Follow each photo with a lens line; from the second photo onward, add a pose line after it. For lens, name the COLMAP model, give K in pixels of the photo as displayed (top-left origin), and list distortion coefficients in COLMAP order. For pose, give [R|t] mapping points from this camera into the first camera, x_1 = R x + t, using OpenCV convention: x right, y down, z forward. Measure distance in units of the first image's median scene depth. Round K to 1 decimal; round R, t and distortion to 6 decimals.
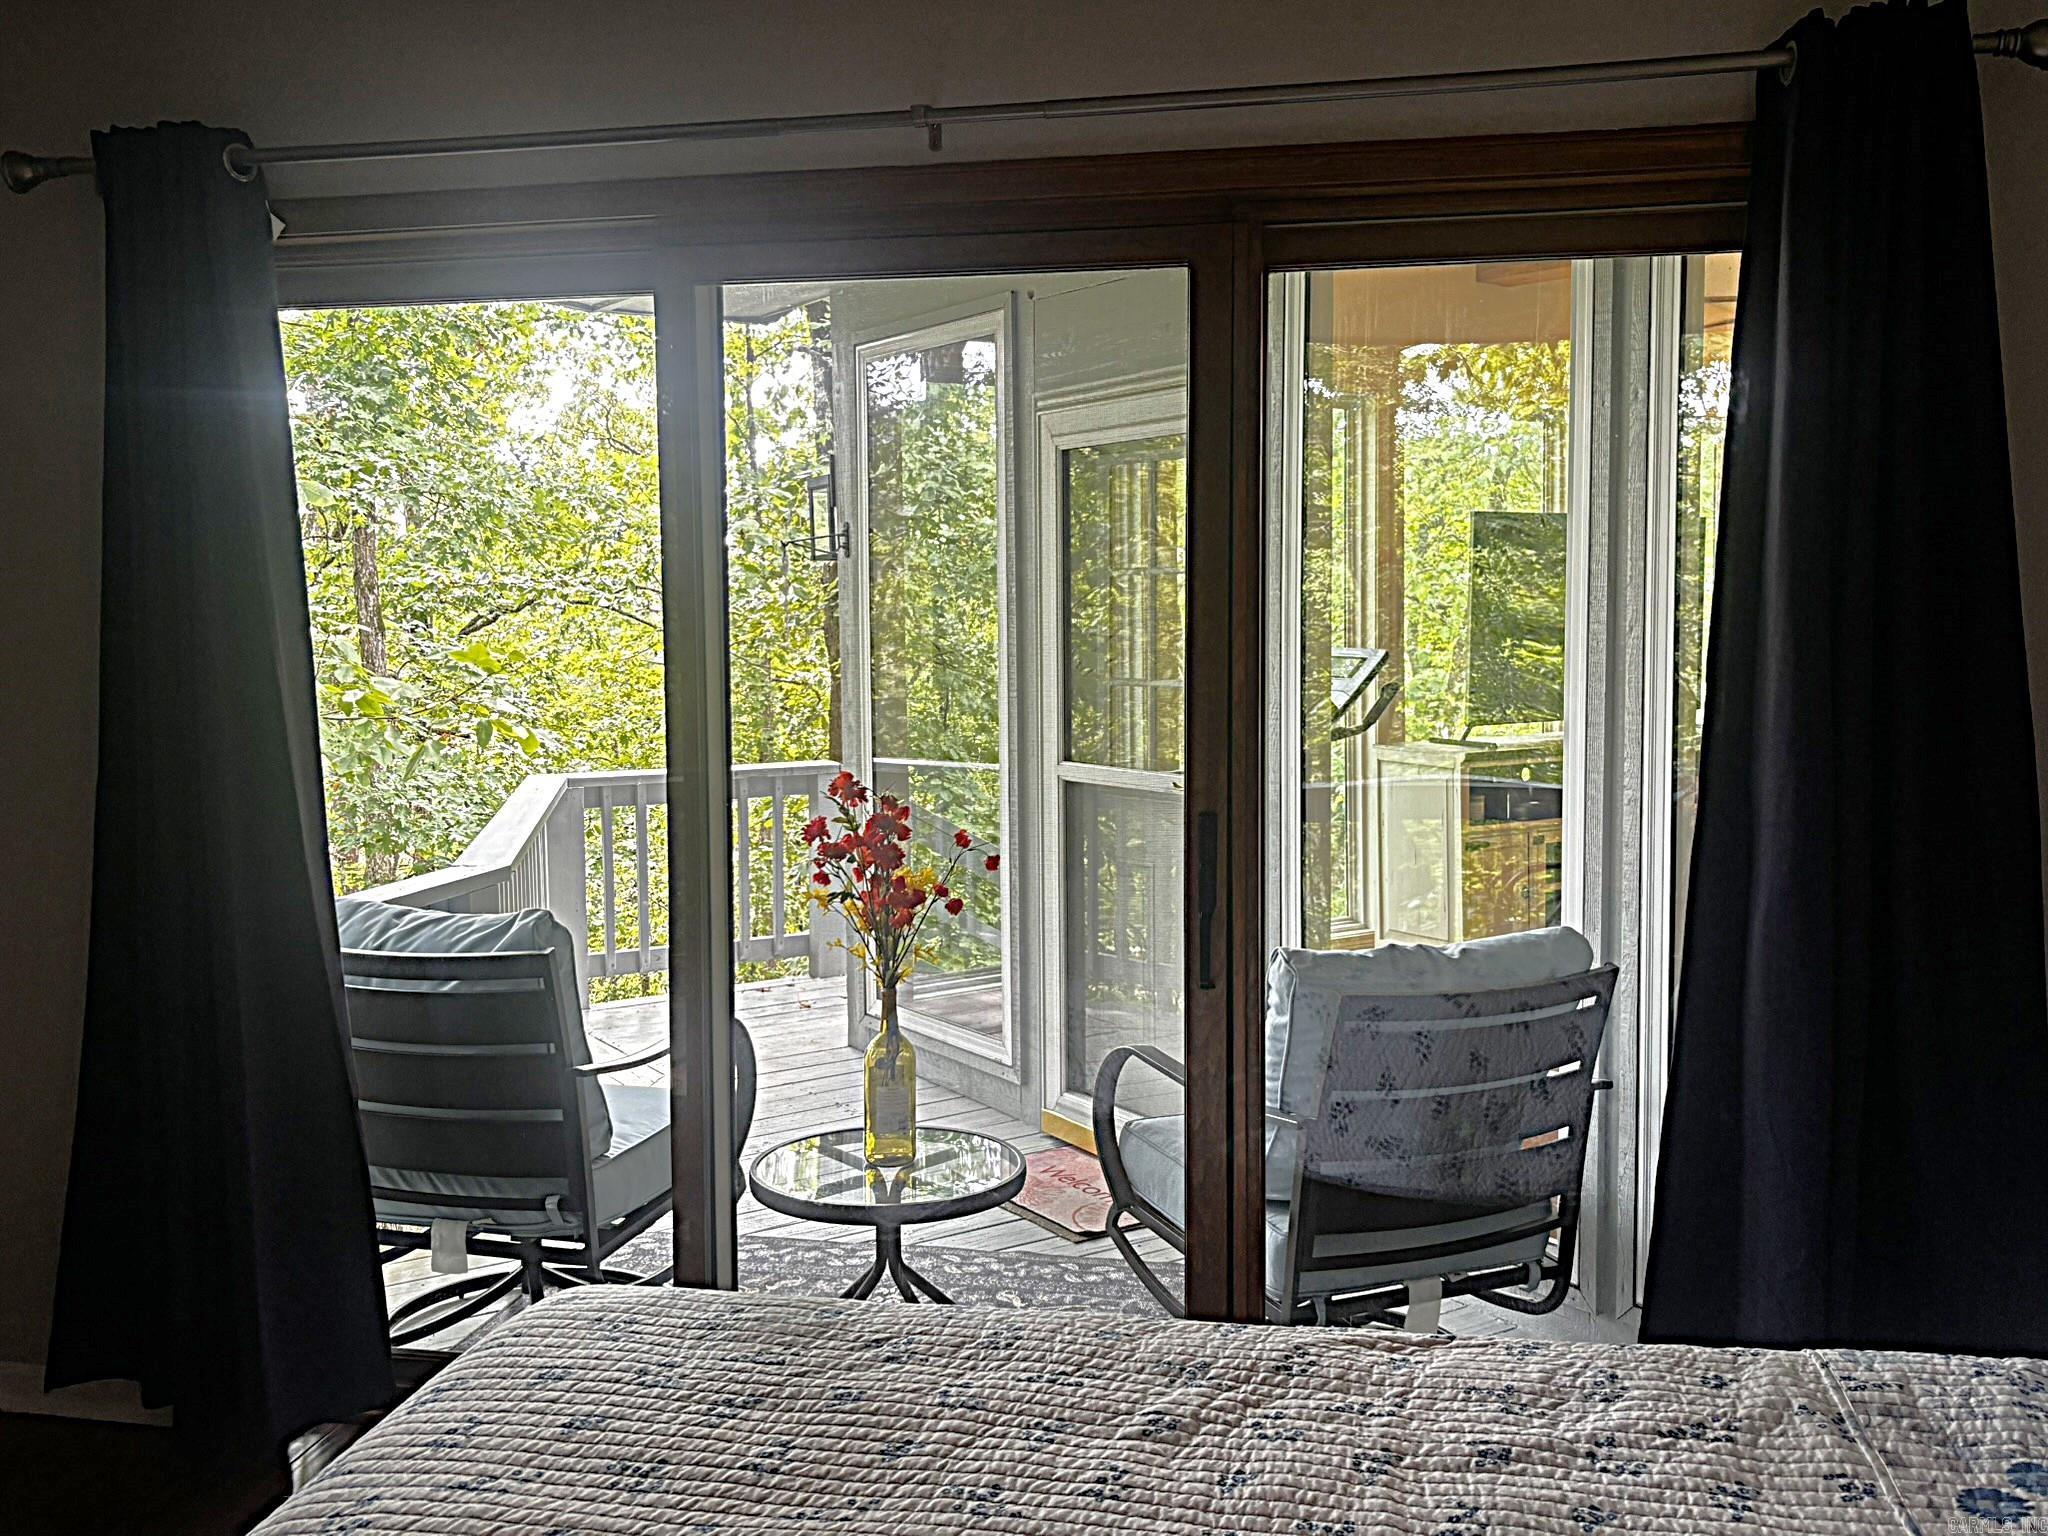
lens RADIAL K [[1849.2, 0, 1017.7], [0, 1849.2, 760.9], [0, 0, 1]] dist [0.002163, 0.026964]
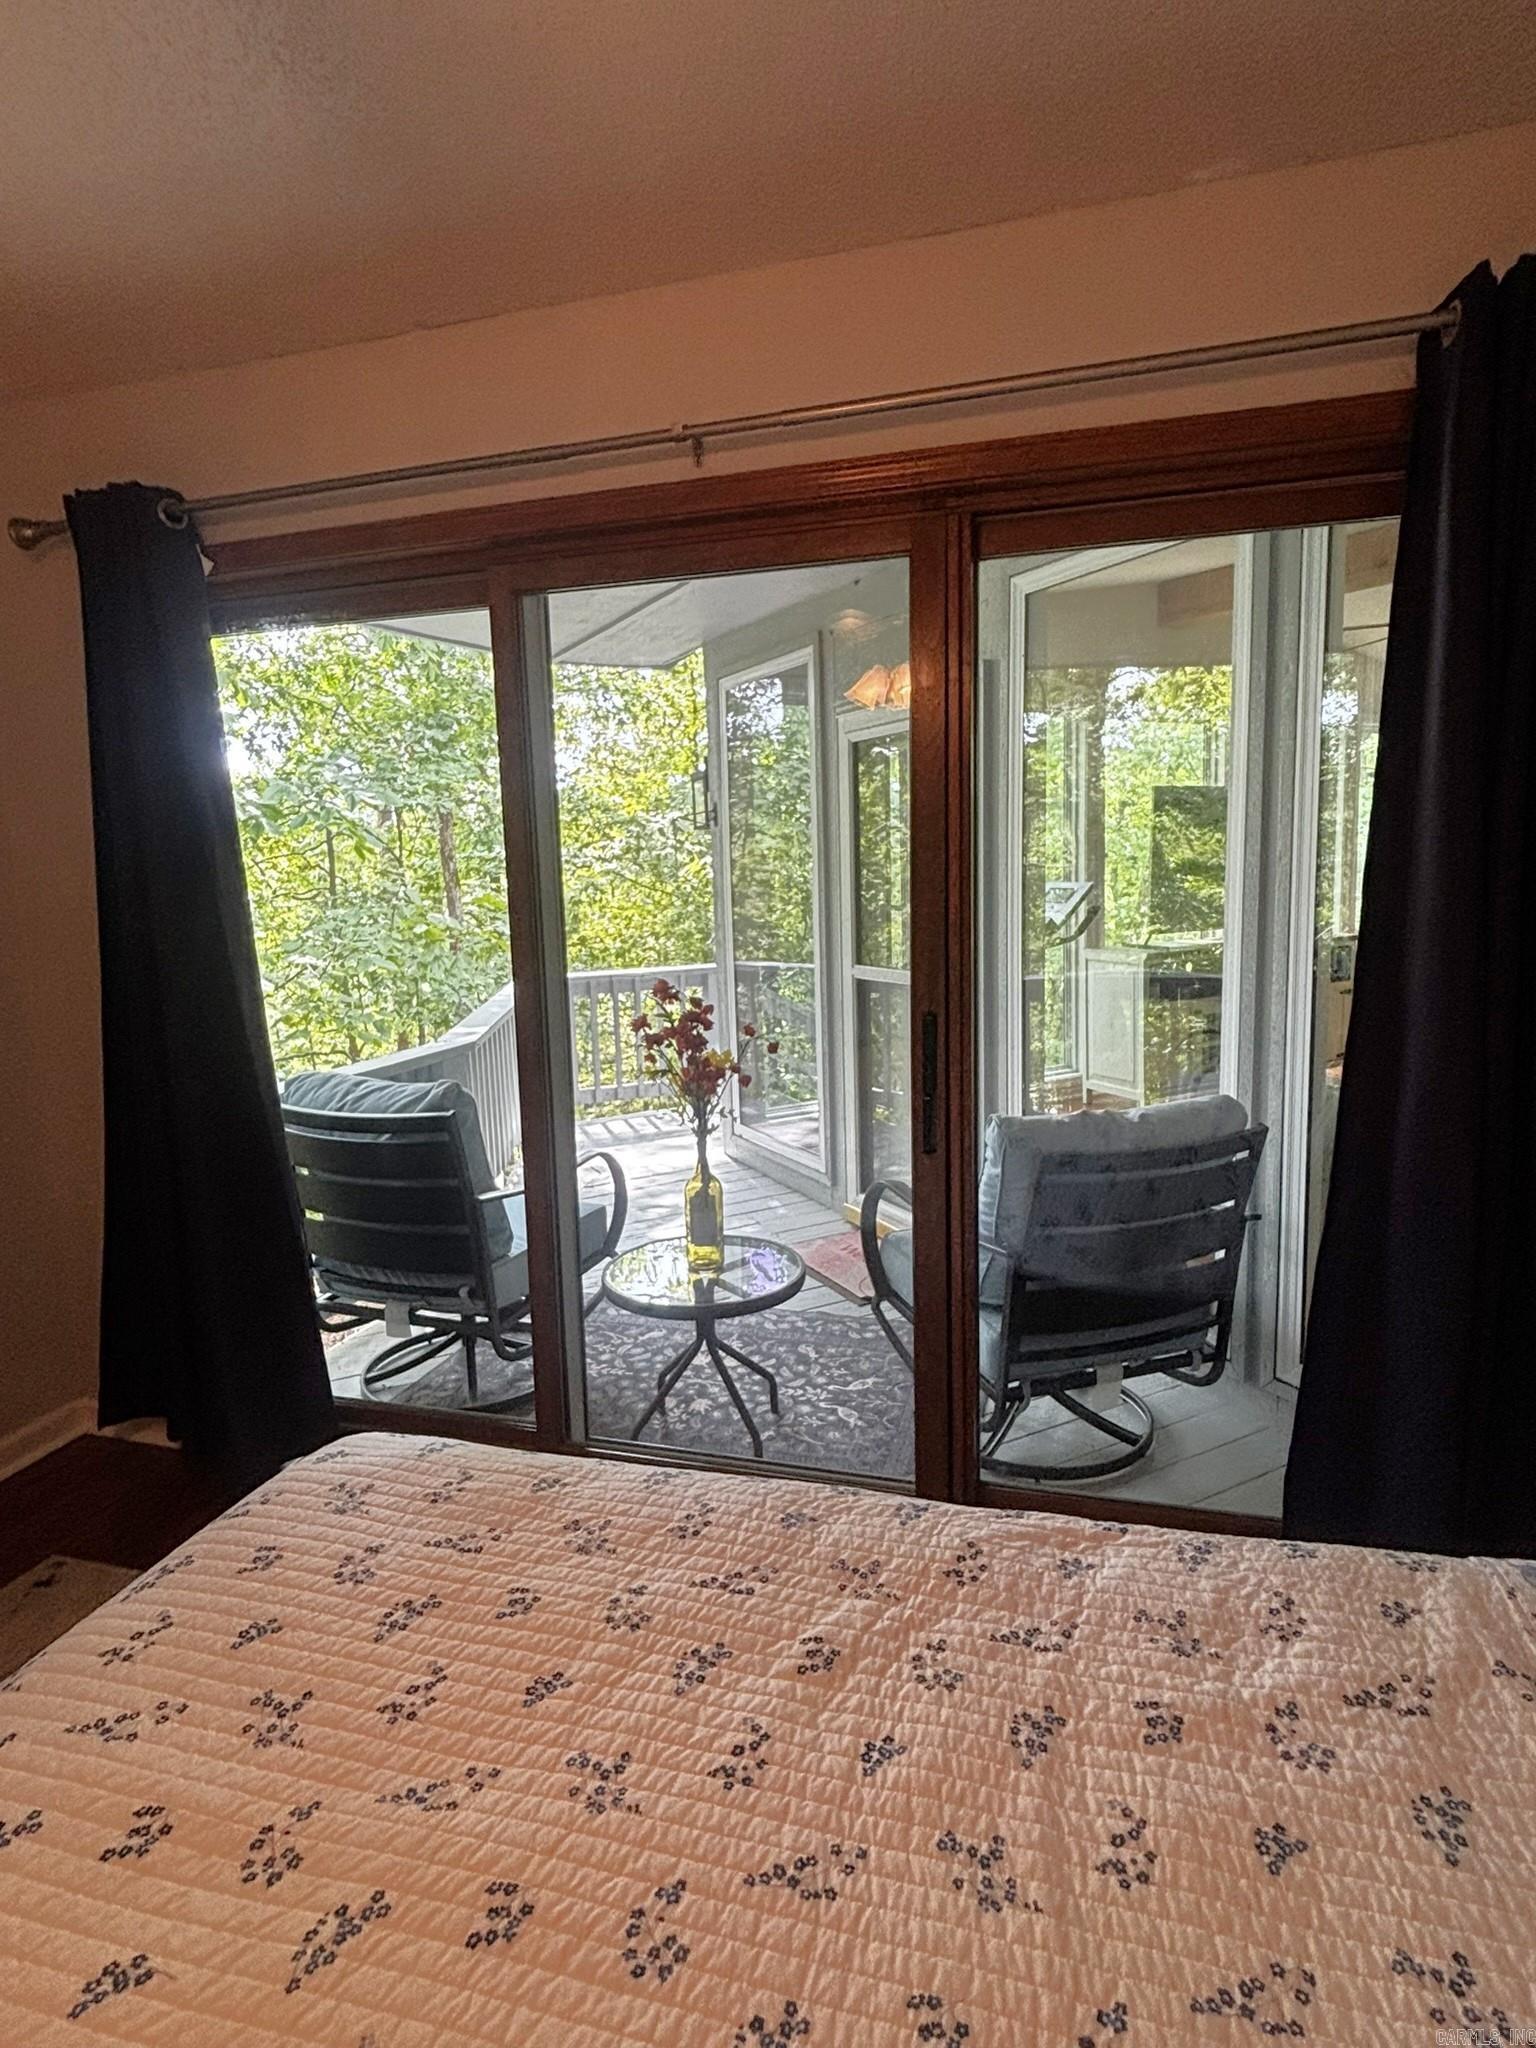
lens RADIAL K [[1100.6, 0, 768.3], [0, 1100.6, 1028.3], [0, 0, 1]] dist [0.004074, -0.009016]
pose [[0.995551, -0.006734, -0.093988, 0.055965], [0.012681, 0.997945, 0.062816, -0.007365], [0.093372, -0.063729, 0.993590, 0.224589]]
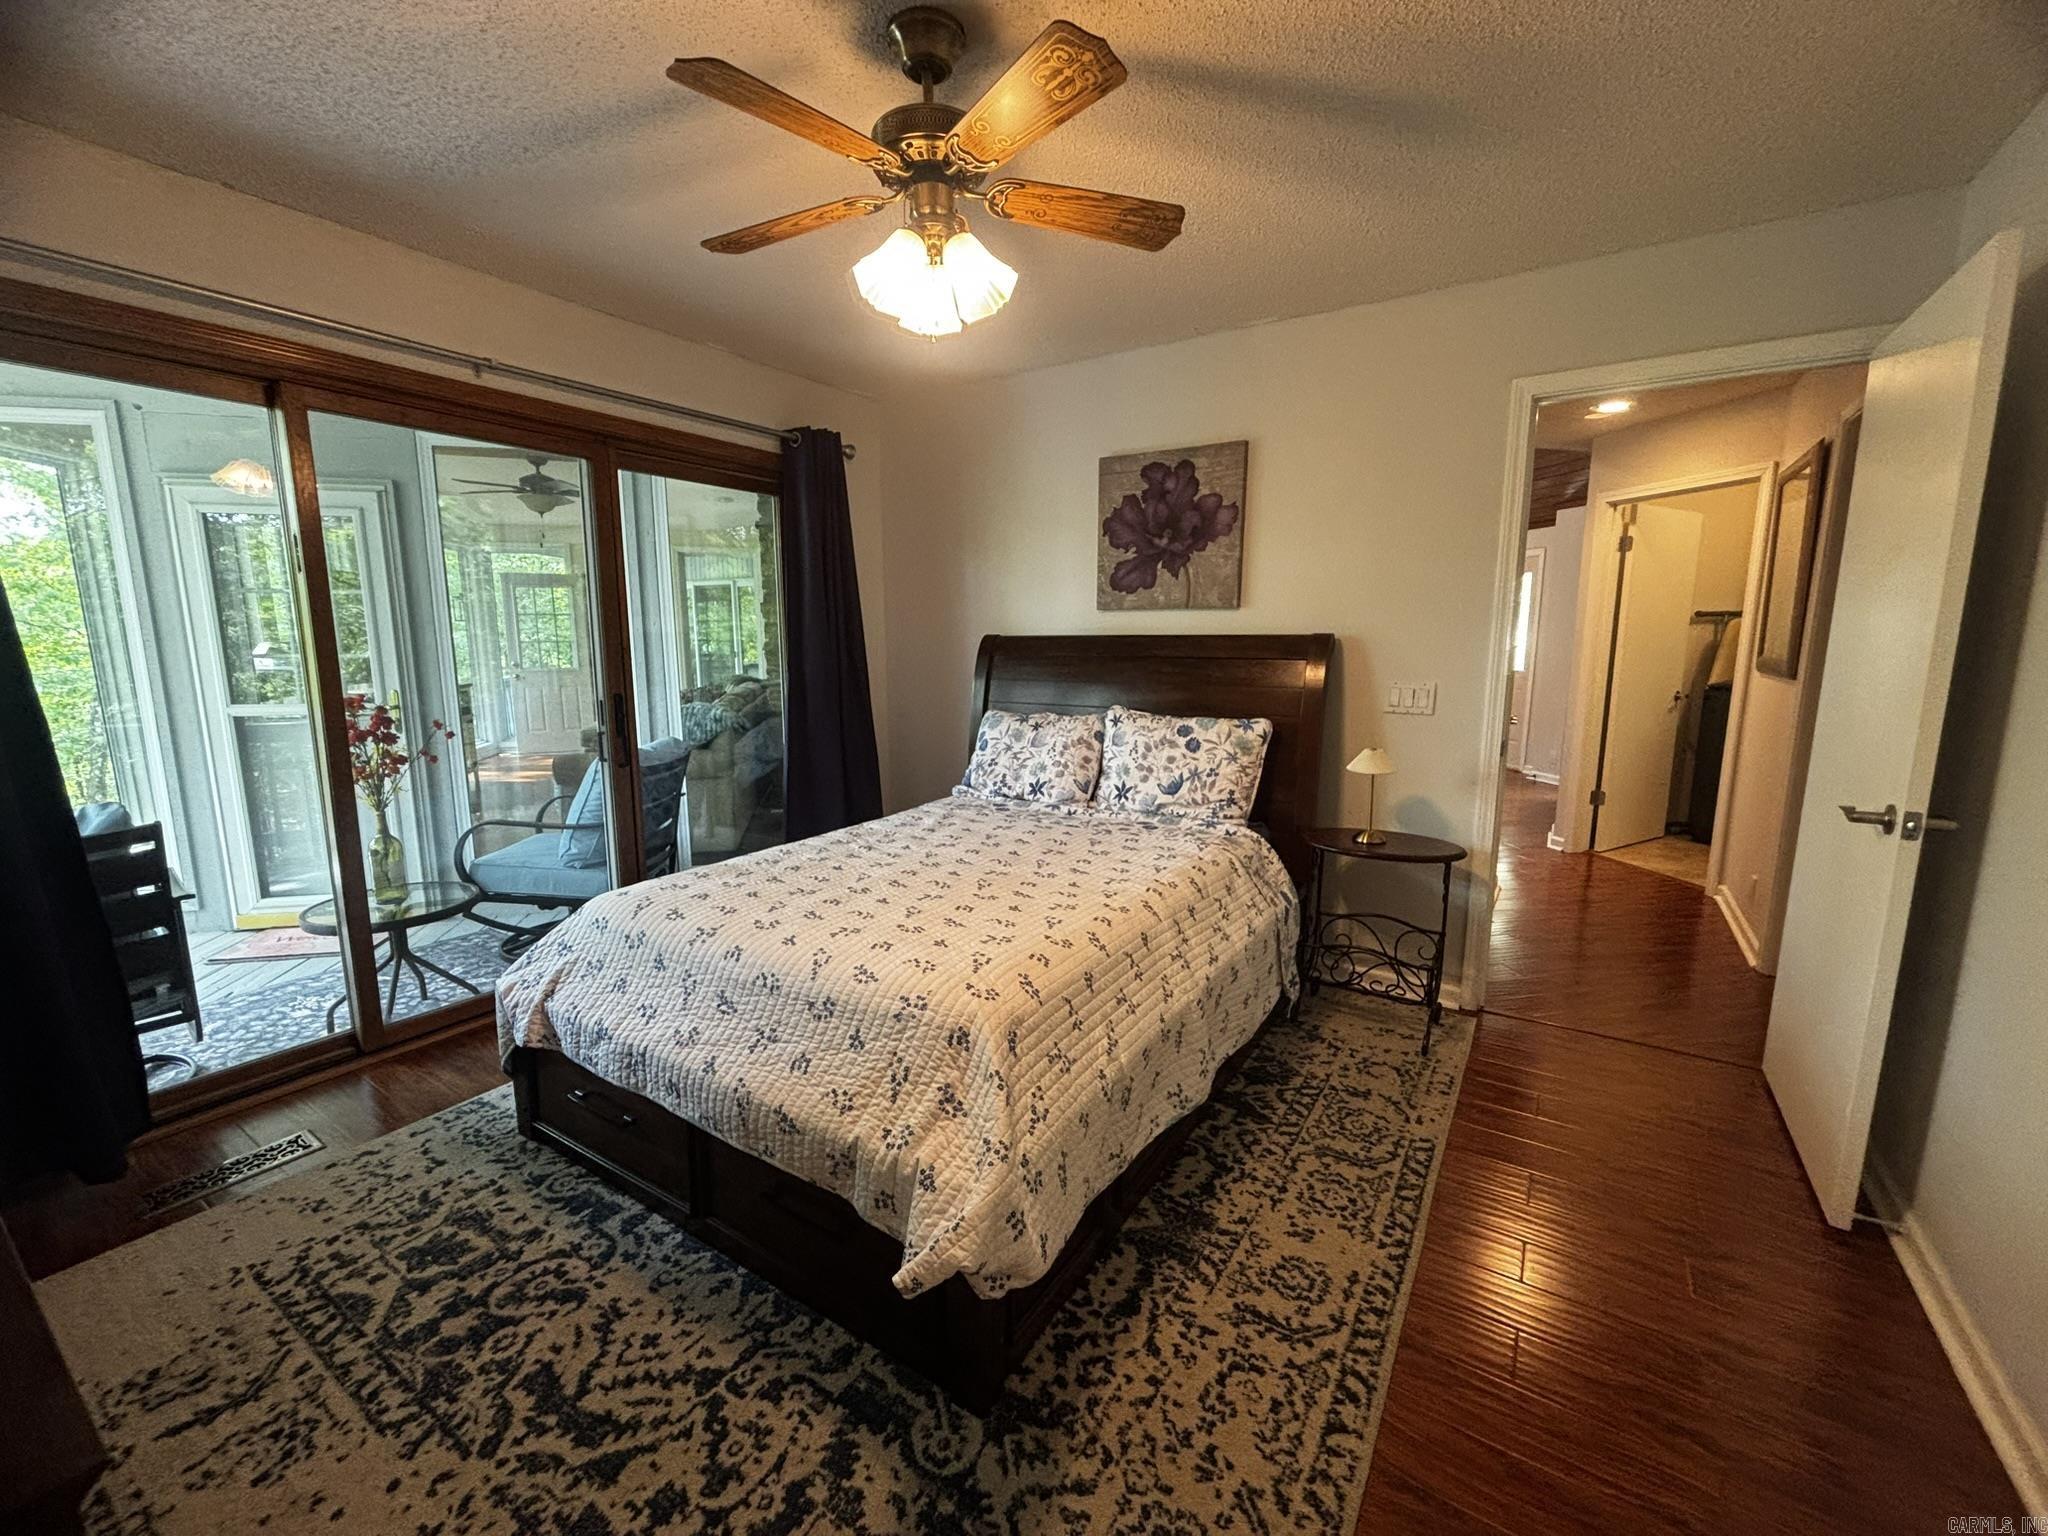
lens RADIAL K [[835.8, 0, 1028.8], [0, 835.8, 765.9], [0, 0, 1]] dist [0.002735, -0.000529]
pose [[0.374689, -0.134606, 0.917327, -0.618785], [0.070218, 0.990683, 0.116689, 0.026880], [-0.924488, 0.020691, 0.380650, 0.072837]]
